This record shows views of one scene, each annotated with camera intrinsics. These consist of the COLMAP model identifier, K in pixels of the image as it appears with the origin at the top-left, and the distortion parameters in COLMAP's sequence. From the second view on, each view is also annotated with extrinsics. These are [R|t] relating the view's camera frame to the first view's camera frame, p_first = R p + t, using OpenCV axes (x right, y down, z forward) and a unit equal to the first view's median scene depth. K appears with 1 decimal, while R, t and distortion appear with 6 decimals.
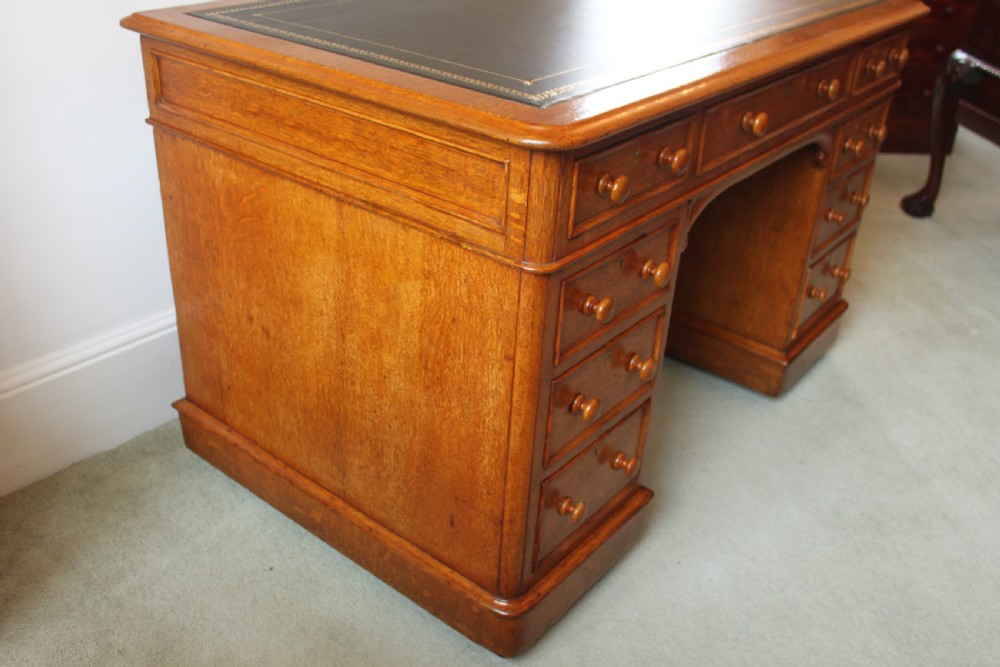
lens RADIAL K [[922.4, 0, 502.4], [0, 922.4, 334.9], [0, 0, 1]] dist [-0.086744, 0.000000]
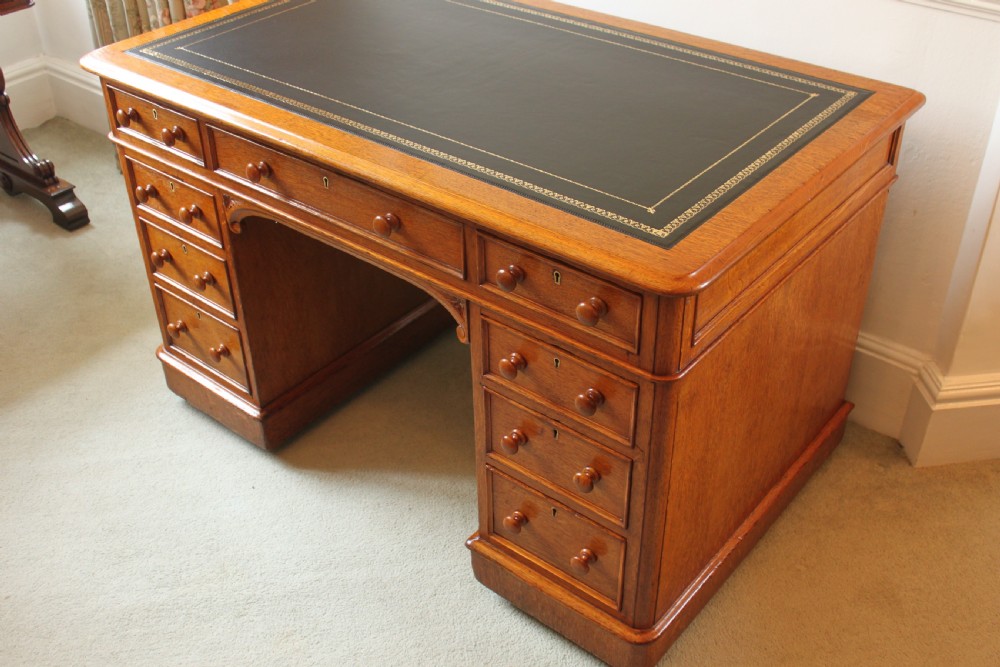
lens RADIAL K [[1057.8, 0, 495.2], [0, 1057.8, 333.7], [0, 0, 1]] dist [-0.052121, 0.000000]
pose [[-0.012773, 0.534229, -0.845243, 1.284905], [-0.490002, 0.733513, 0.471016, -0.728755], [0.871627, 0.420188, 0.252404, 0.856752]]
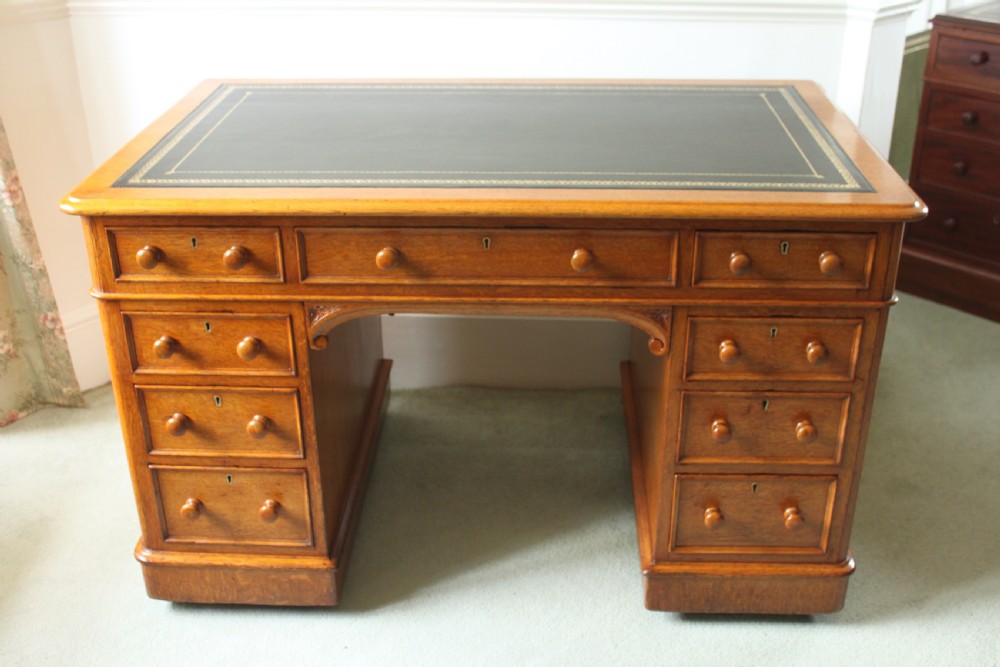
lens RADIAL K [[1057.8, 0, 502.0], [0, 1057.8, 330.0], [0, 0, 1]] dist [-0.052121, 0.000000]
pose [[0.596901, 0.311006, -0.739584, 1.100405], [-0.373354, 0.923595, 0.087060, -0.265250], [0.710152, 0.224161, 0.667410, 0.243679]]
